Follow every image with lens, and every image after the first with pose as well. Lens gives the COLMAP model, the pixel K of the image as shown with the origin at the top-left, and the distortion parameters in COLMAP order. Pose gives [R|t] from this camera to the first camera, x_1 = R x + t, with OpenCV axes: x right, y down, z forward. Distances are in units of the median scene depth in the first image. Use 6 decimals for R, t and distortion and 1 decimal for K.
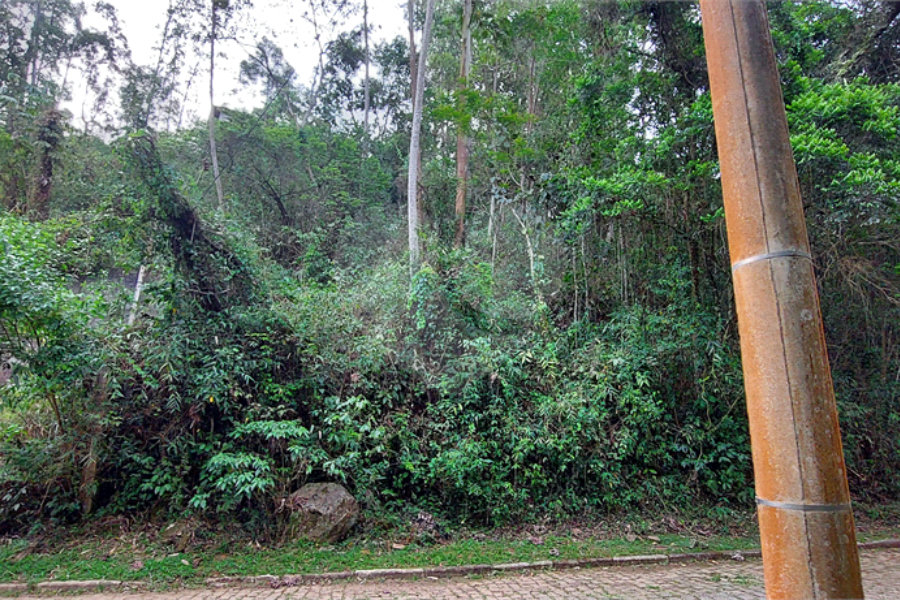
lens RADIAL K [[531.8, 0, 466.7], [0, 531.8, 309.7], [0, 0, 1]] dist [-0.009950, -0.010782]
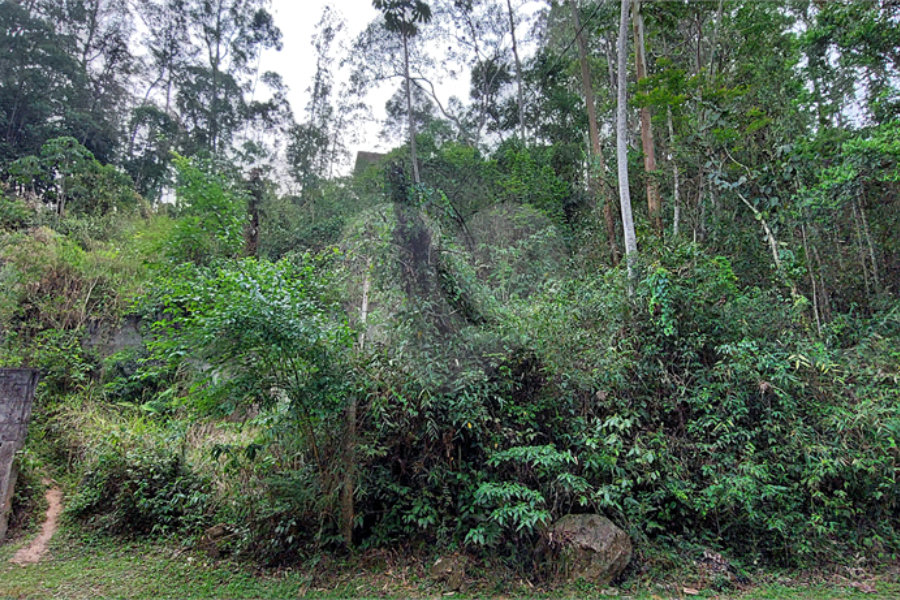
lens RADIAL K [[531.8, 0, 453.0], [0, 531.8, 304.8], [0, 0, 1]] dist [-0.009950, -0.010782]
pose [[0.963775, -0.090034, -0.251062, -0.210597], [0.078077, 0.995305, -0.057205, 0.006831], [0.255034, 0.035531, 0.966279, 0.059398]]
